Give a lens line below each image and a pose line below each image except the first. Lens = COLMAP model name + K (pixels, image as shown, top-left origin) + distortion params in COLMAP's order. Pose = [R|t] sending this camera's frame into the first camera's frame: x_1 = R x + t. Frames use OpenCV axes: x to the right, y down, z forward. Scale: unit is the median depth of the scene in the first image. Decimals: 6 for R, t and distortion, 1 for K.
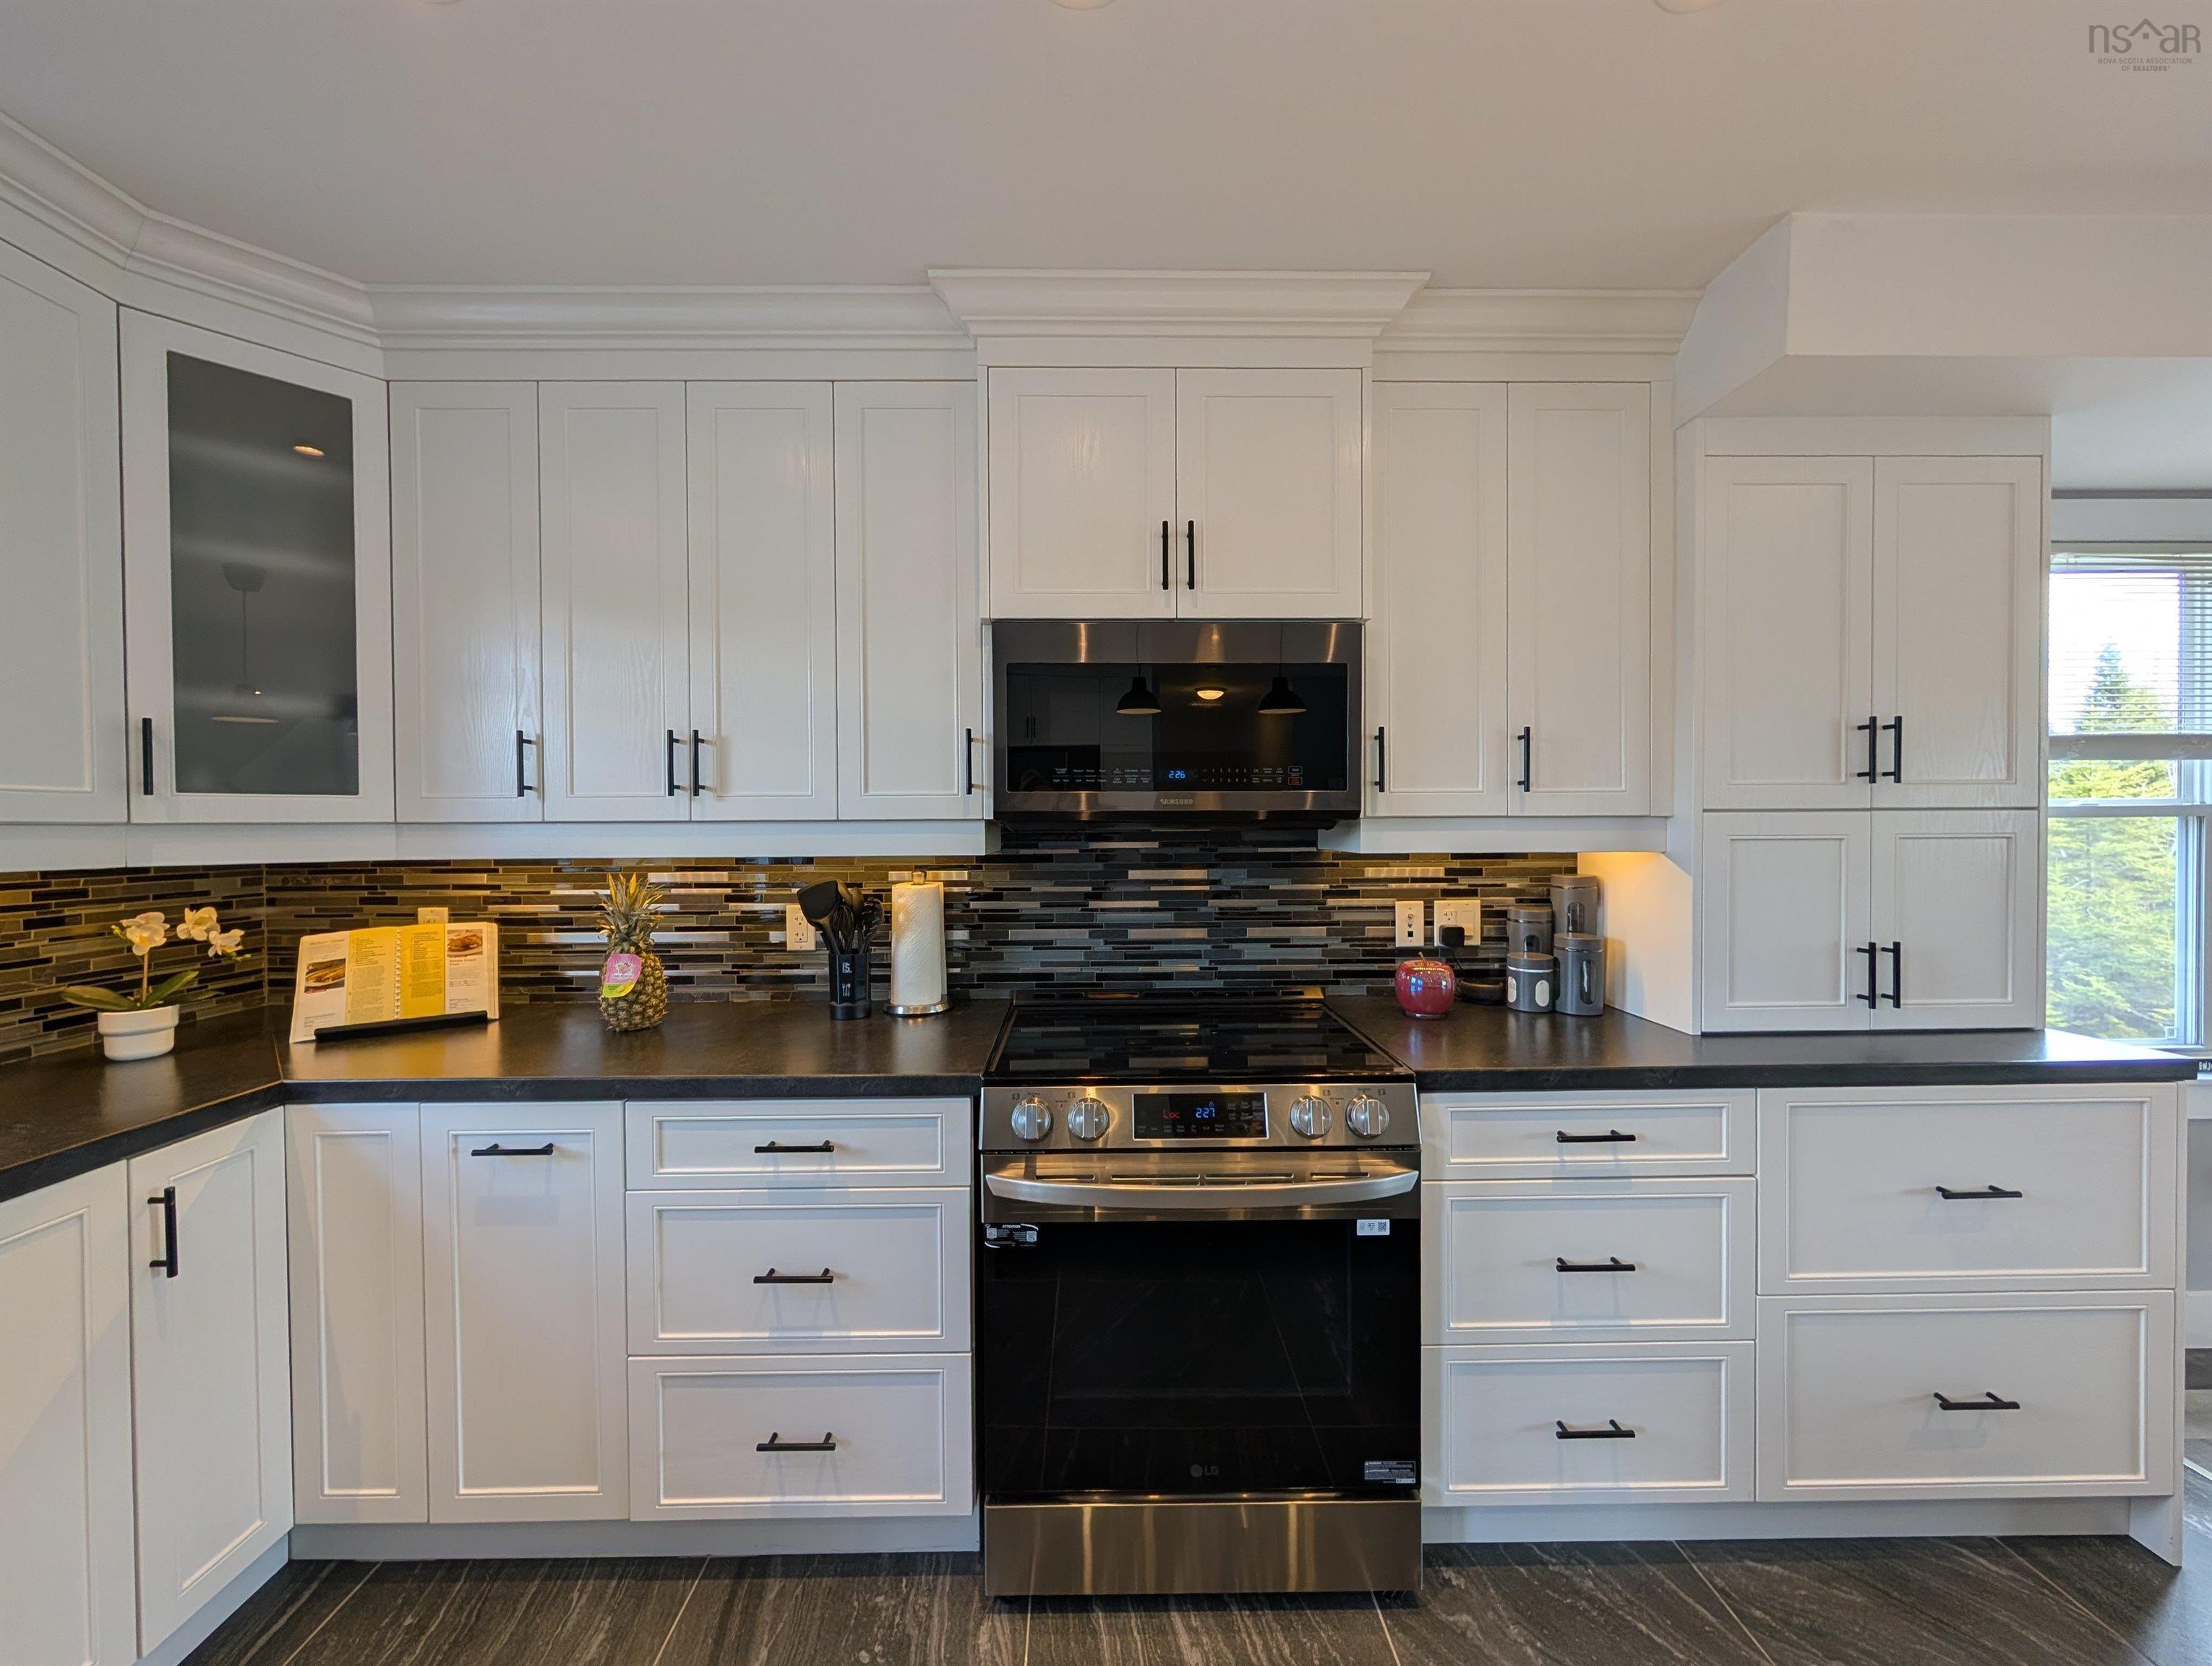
lens RADIAL K [[837.9, 0, 1092.1], [0, 837.9, 834.4], [0, 0, 1]] dist [0.000377, 0.000725]
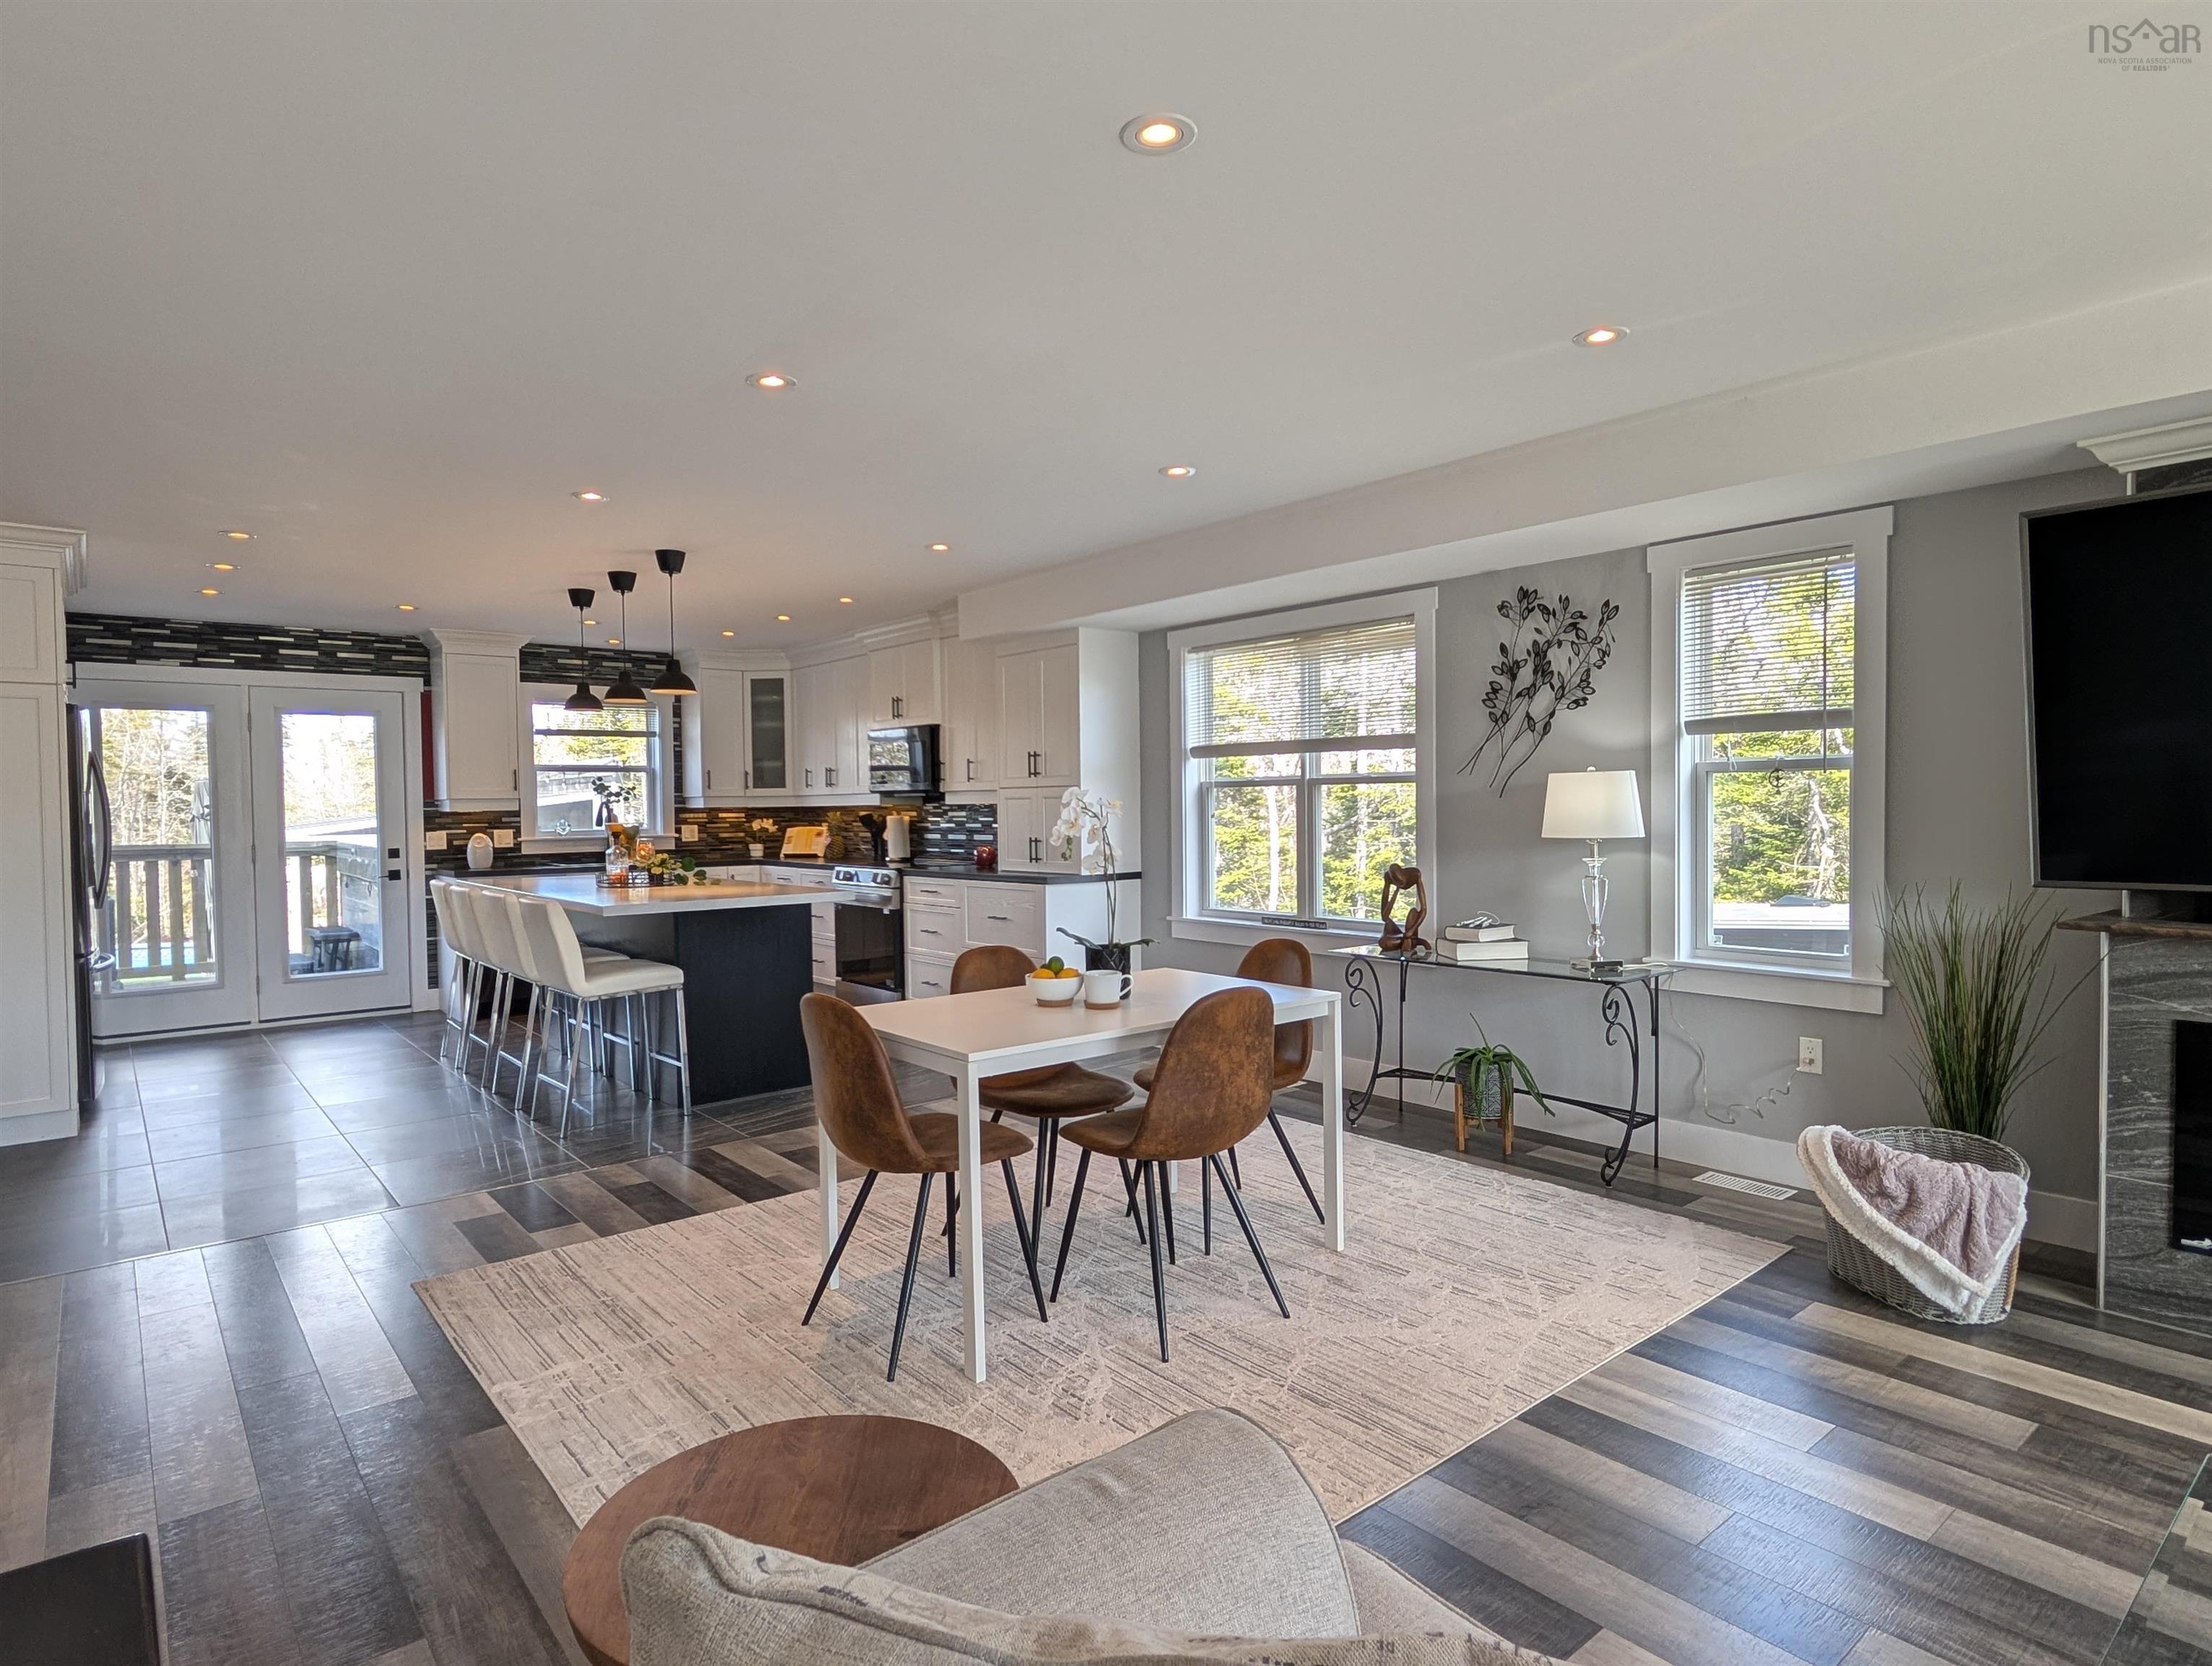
lens RADIAL K [[1214.9, 0, 1112.9], [0, 1214.9, 832.9], [0, 0, 1]] dist [-0.002370, -0.001597]
pose [[0.634623, 0.017347, -0.772627, 3.934509], [-0.000060, 0.999749, 0.022397, 0.028045], [0.772822, -0.014168, 0.634465, -1.189385]]
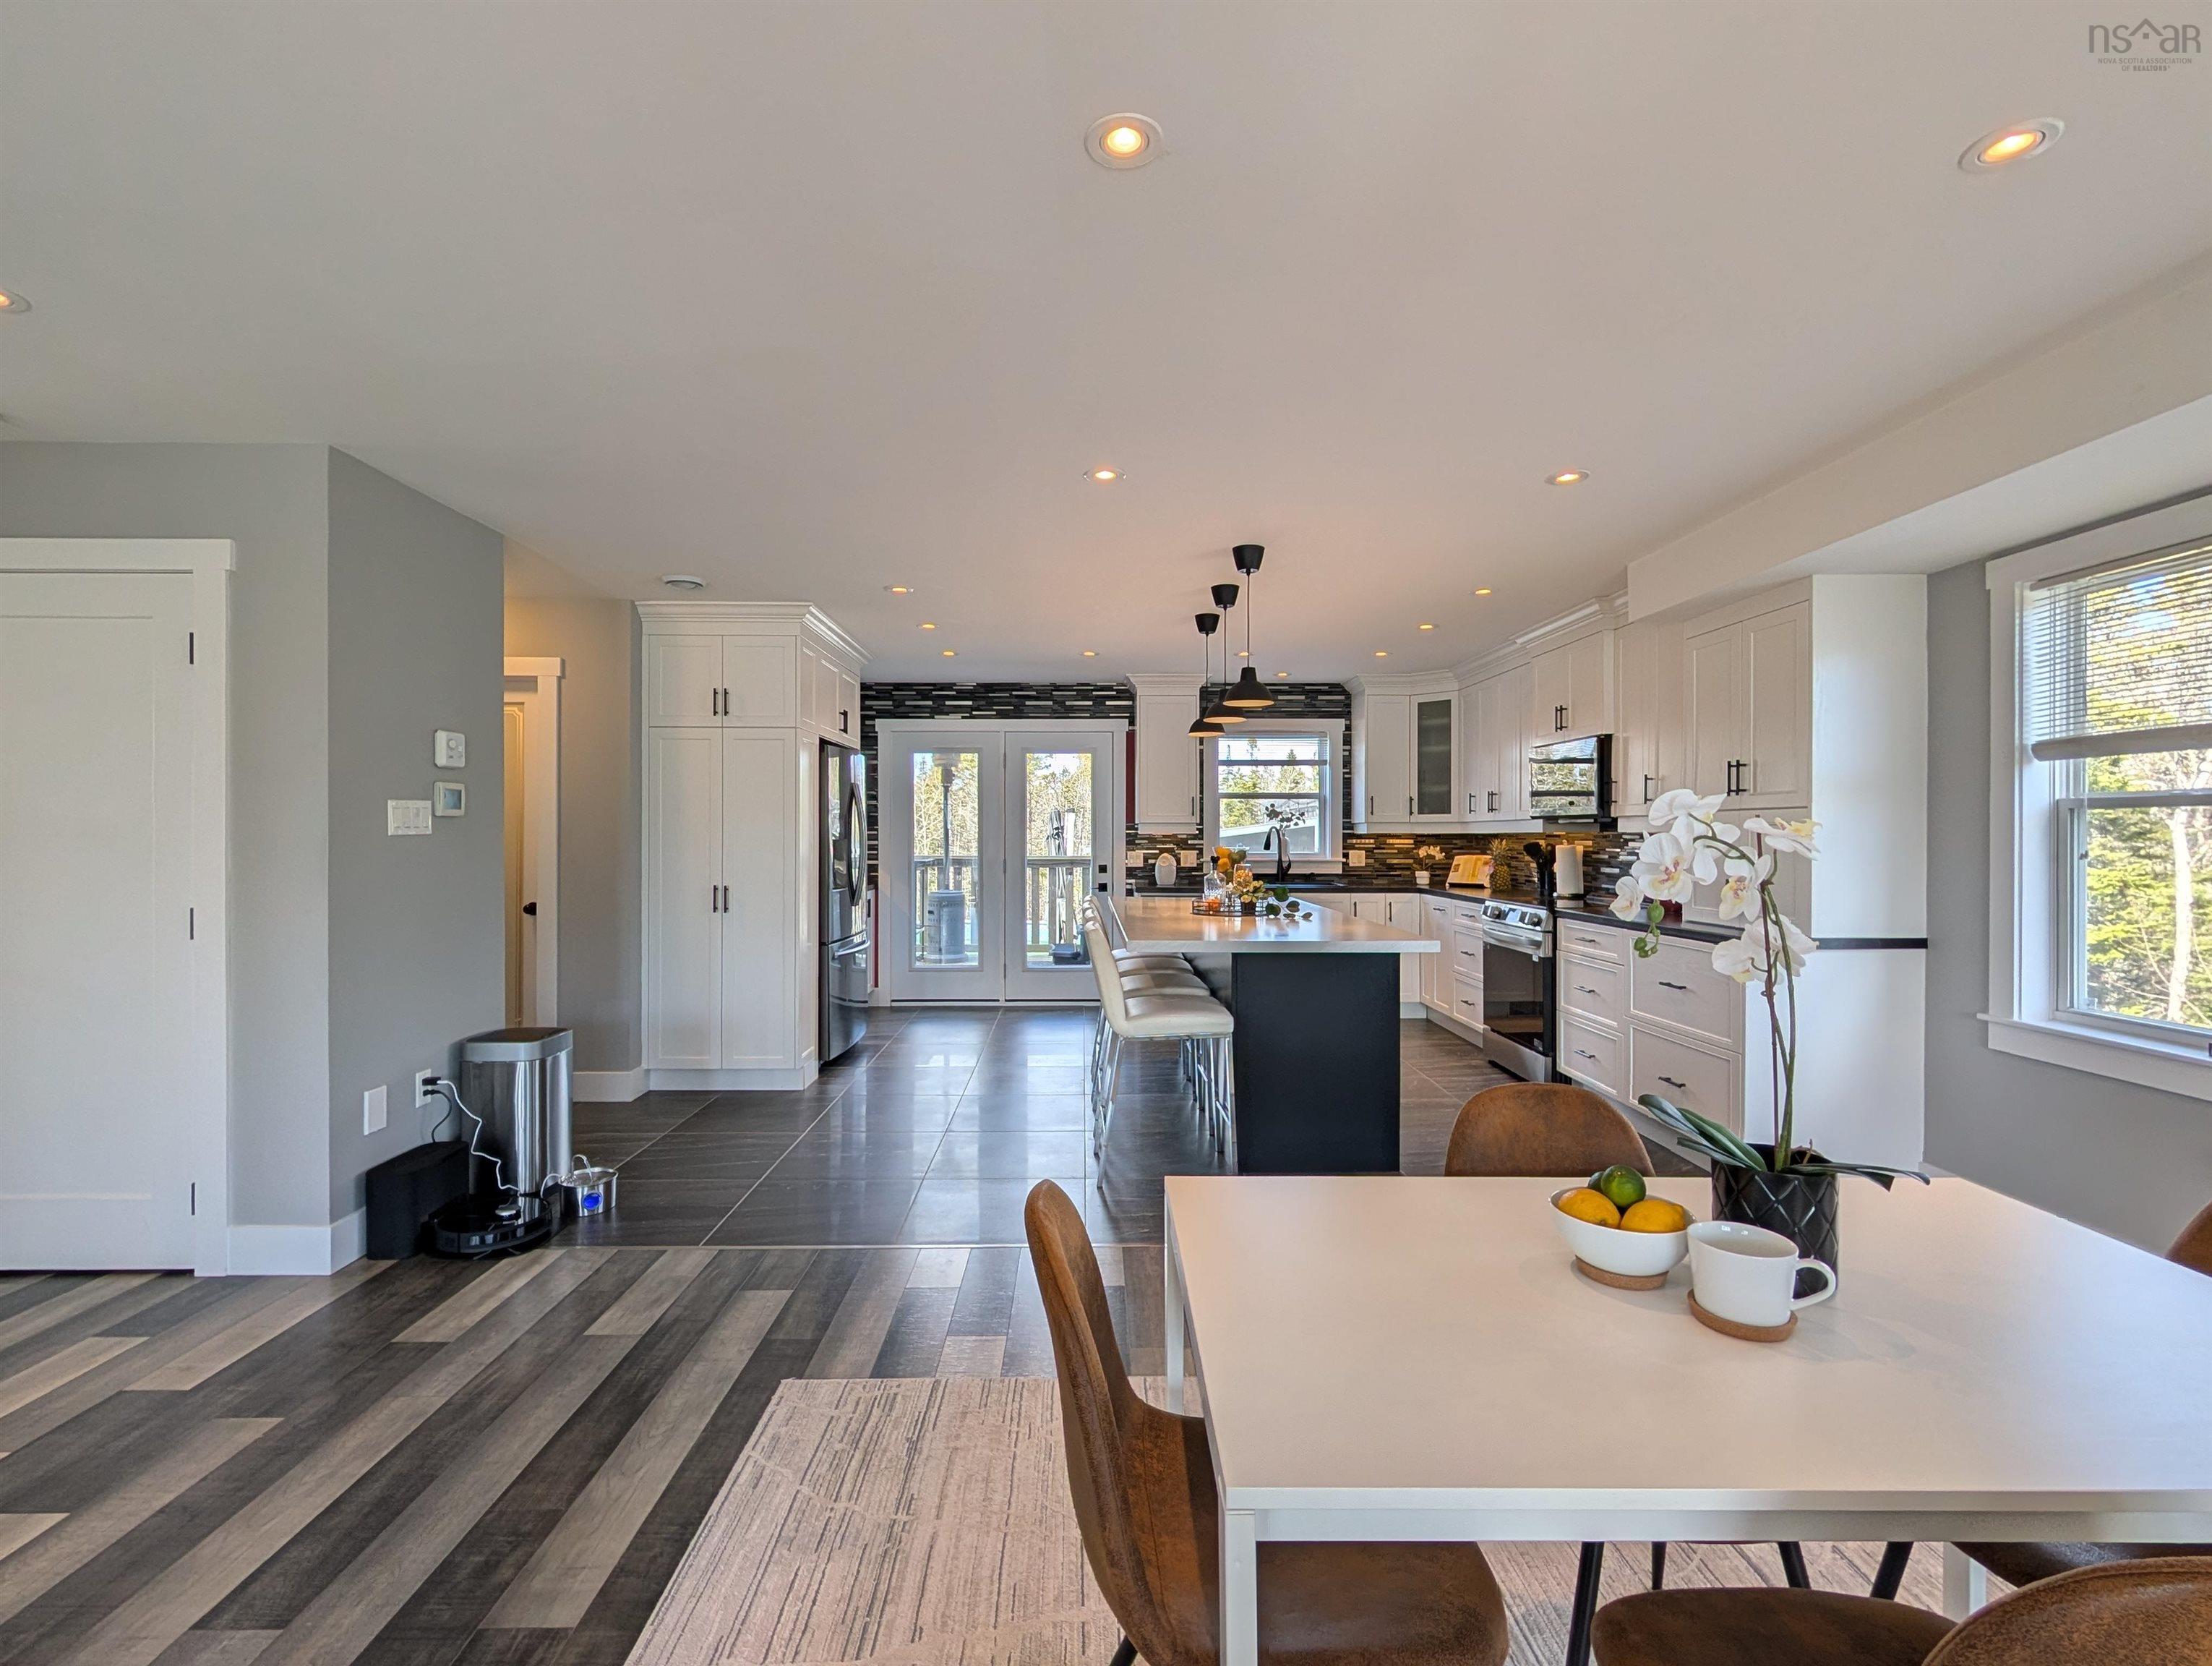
lens RADIAL K [[996.4, 0, 1096.6], [0, 996.4, 835.3], [0, 0, 1]] dist [-0.000300, 0.000223]
pose [[-0.000468, 0.006295, -0.999980, 3.118640], [-0.011323, 0.999916, 0.006300, 0.030598], [0.999936, 0.011326, -0.000397, -0.434357]]
